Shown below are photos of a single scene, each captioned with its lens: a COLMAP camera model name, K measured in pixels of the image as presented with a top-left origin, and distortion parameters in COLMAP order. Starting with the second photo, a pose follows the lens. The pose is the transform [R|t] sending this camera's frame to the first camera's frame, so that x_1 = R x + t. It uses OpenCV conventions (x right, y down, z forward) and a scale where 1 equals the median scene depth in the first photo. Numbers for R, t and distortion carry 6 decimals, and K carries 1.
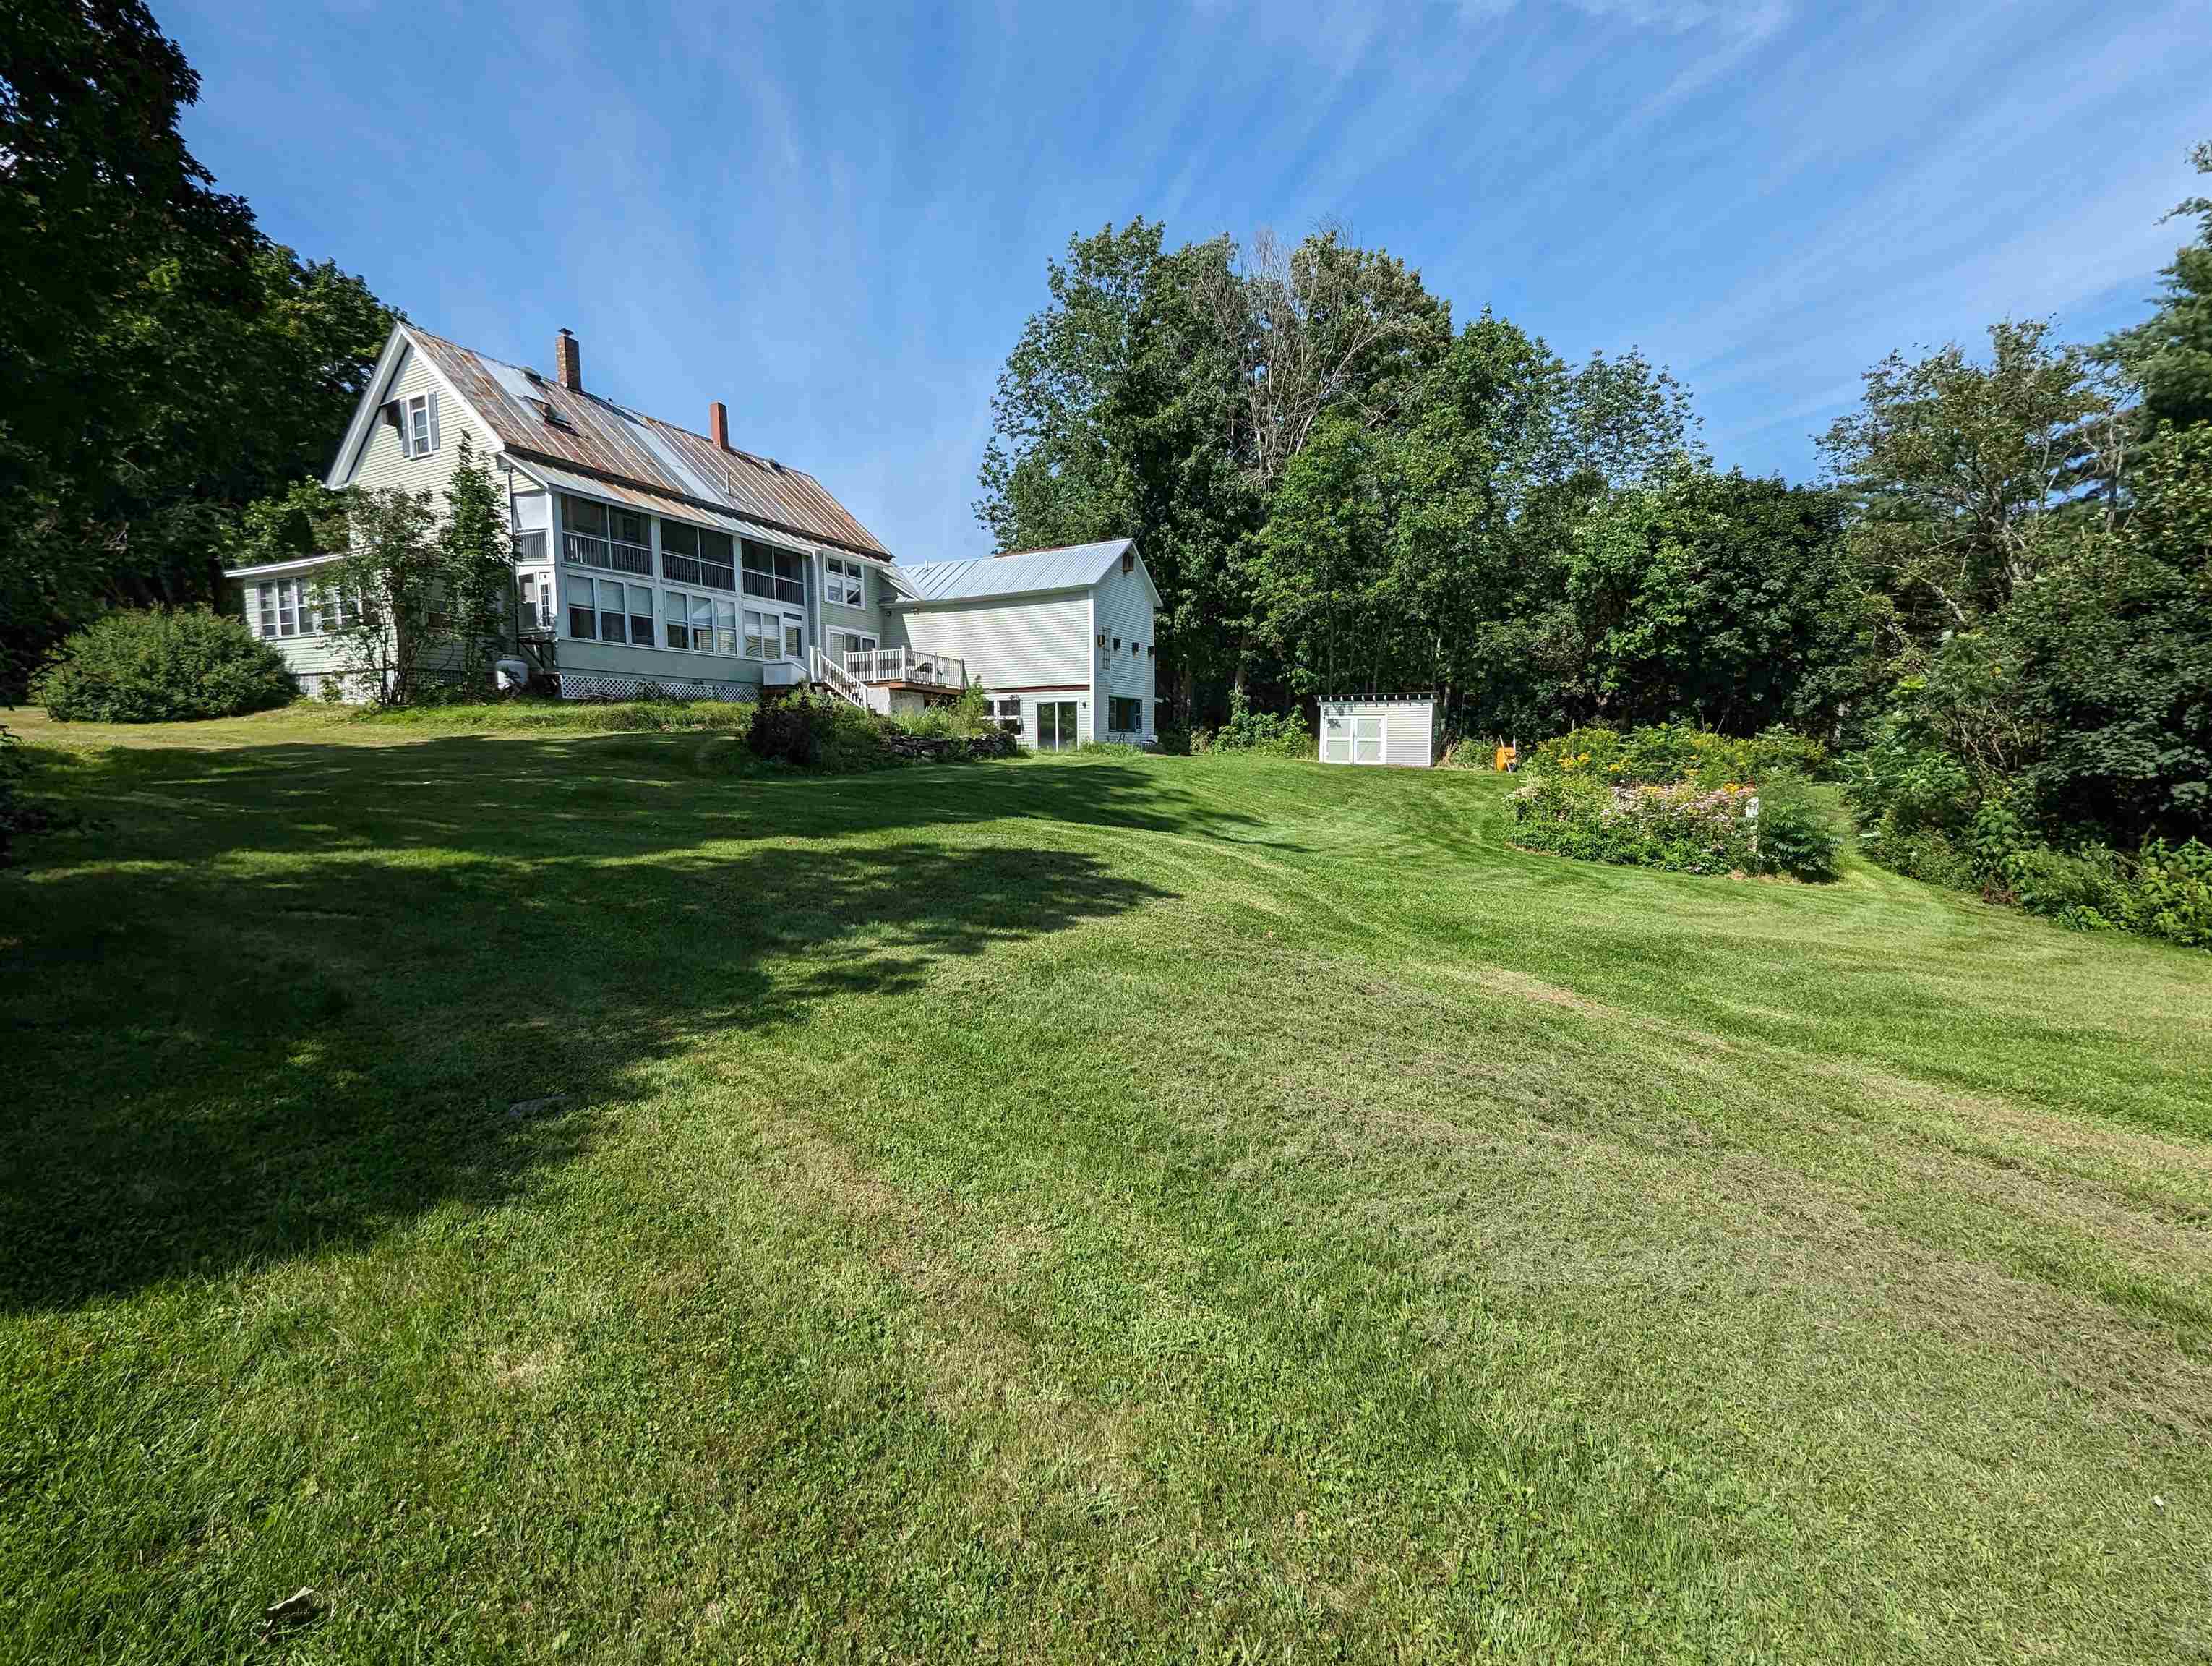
lens RADIAL K [[925.1, 0, 1106.0], [0, 925.1, 833.0], [0, 0, 1]] dist [-0.001618, -0.000148]
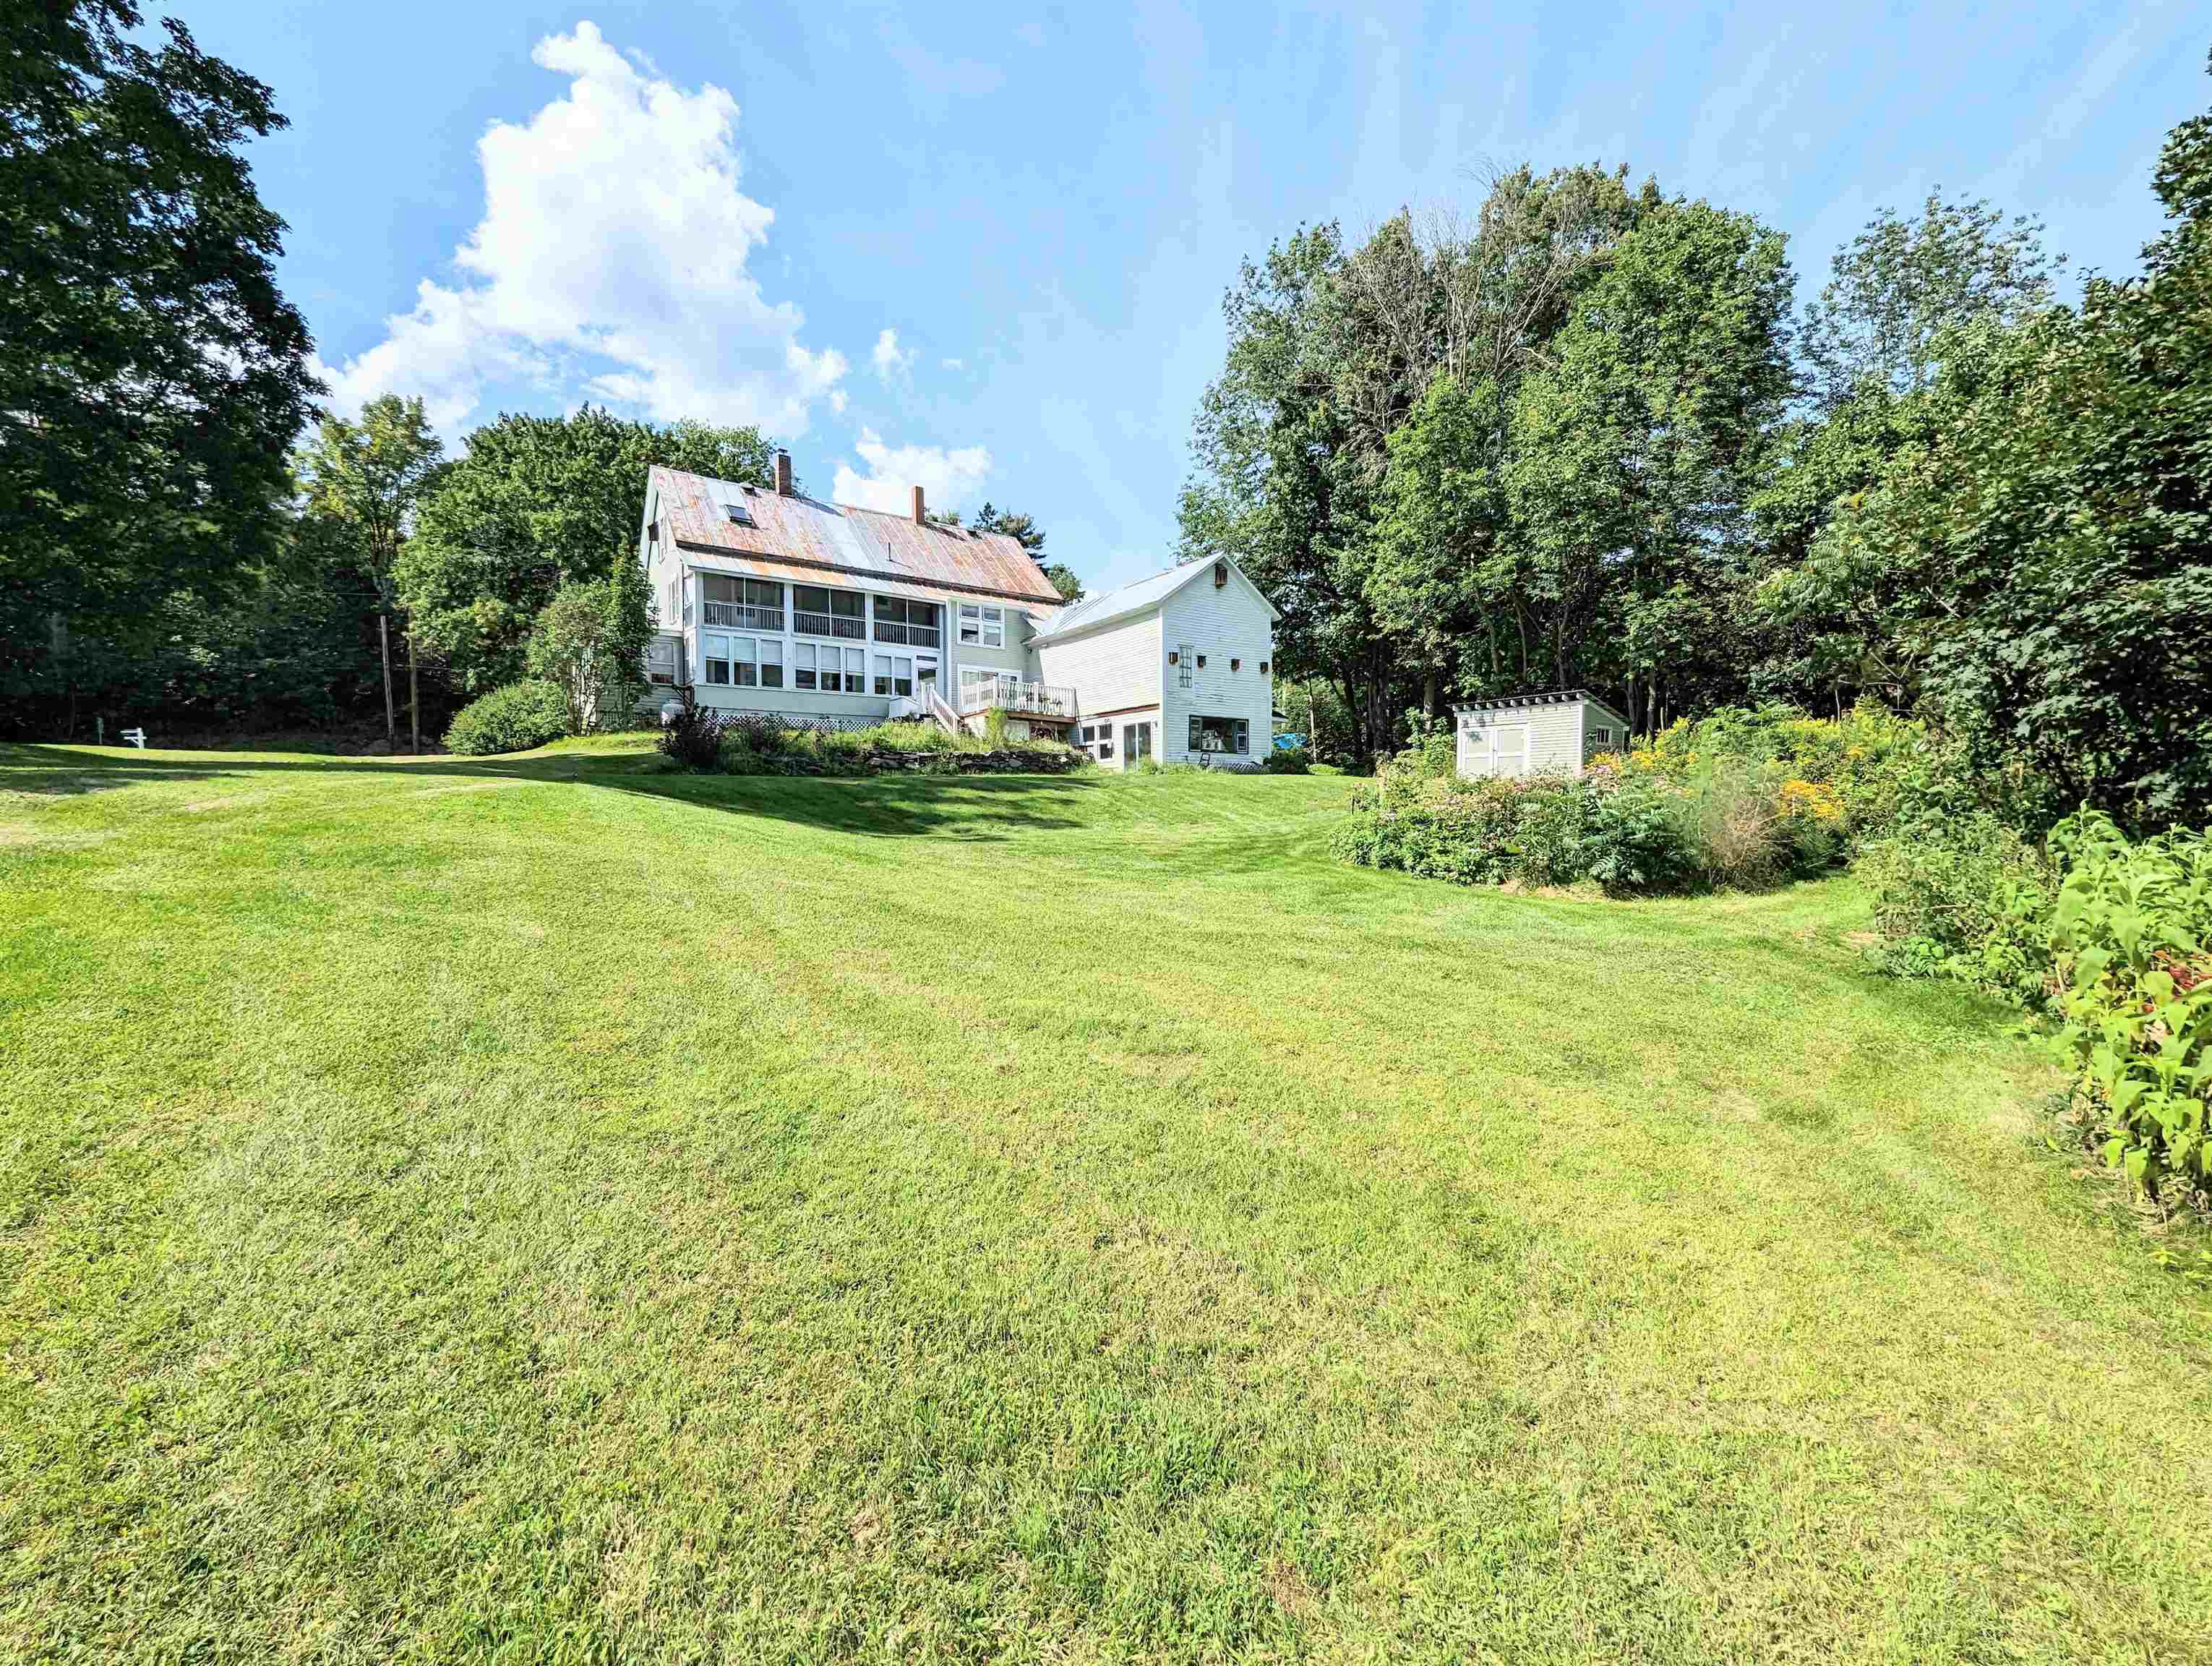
lens RADIAL K [[925.1, 0, 1106.0], [0, 925.1, 833.0], [0, 0, 1]] dist [-0.001618, -0.000148]
pose [[0.869820, 0.013150, -0.493193, 0.408777], [-0.044370, 0.997679, -0.051653, 0.027294], [0.491369, 0.066812, 0.868385, 0.138091]]
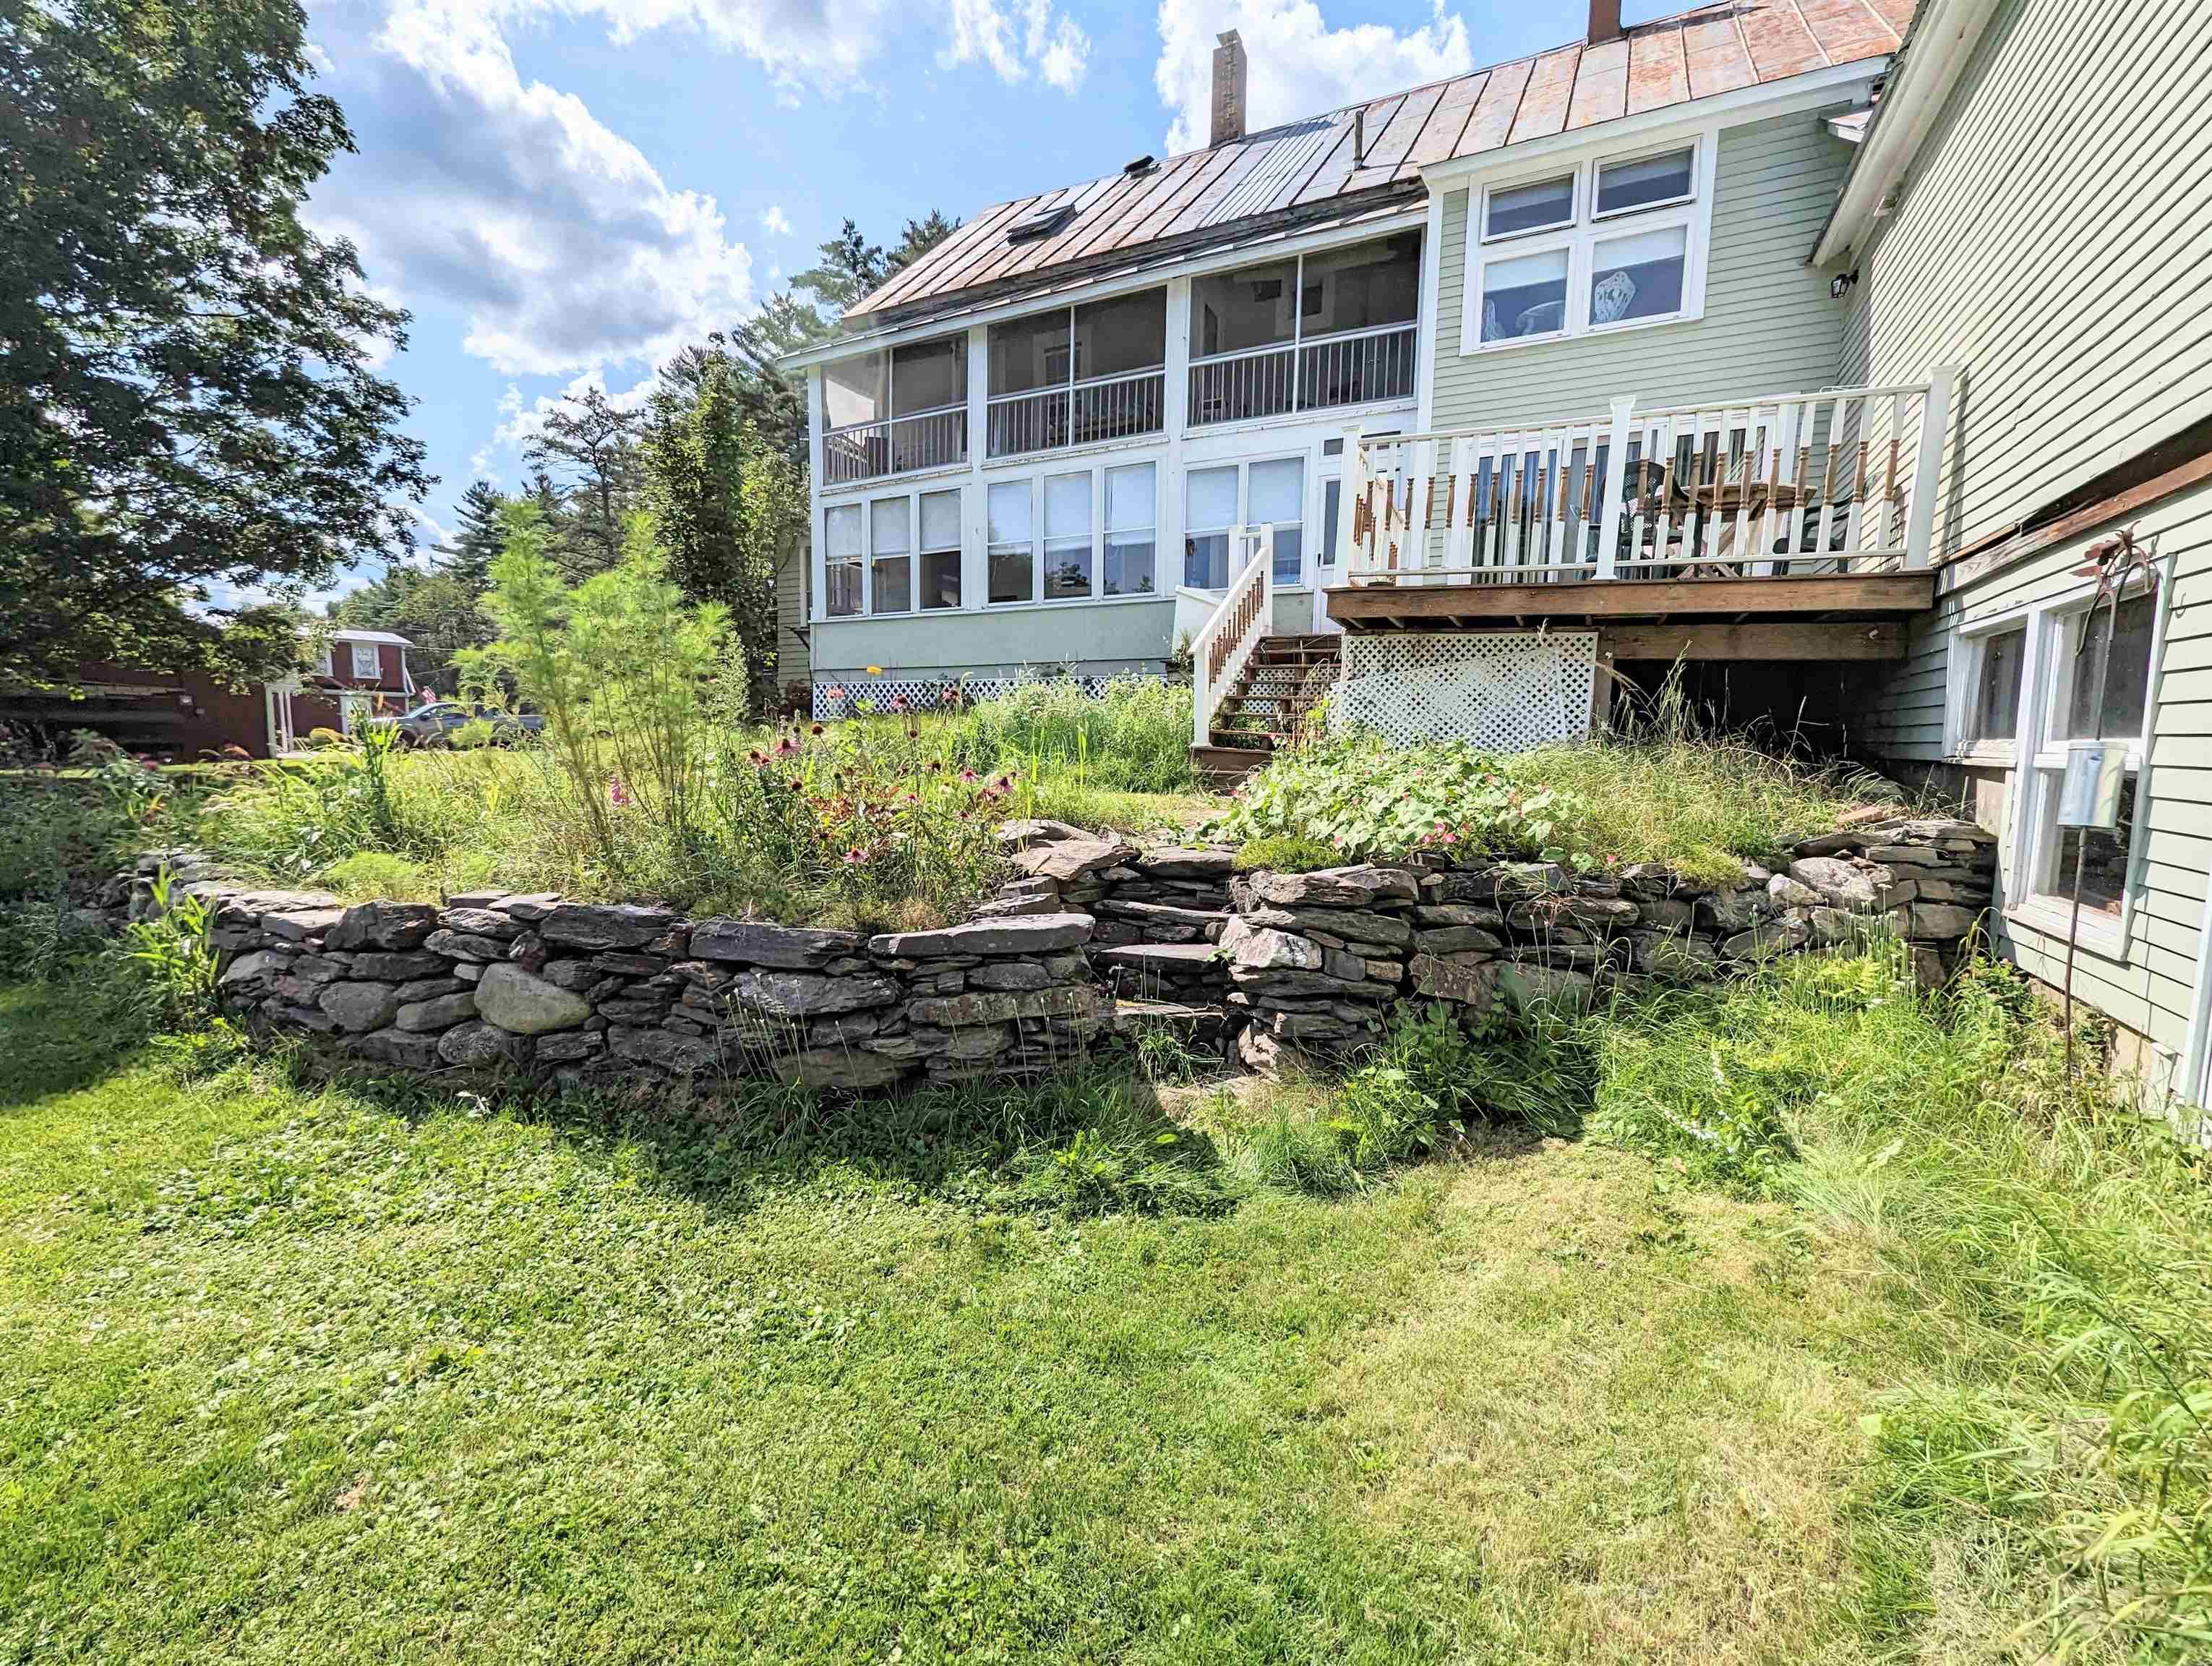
lens RADIAL K [[925.1, 0, 1106.0], [0, 925.1, 833.0], [0, 0, 1]] dist [-0.001618, -0.000148]
pose [[-0.033794, 0.094824, -0.994920, 0.001043], [-0.116784, 0.988295, 0.098159, -0.119760], [0.992582, 0.119508, -0.022325, 0.926285]]
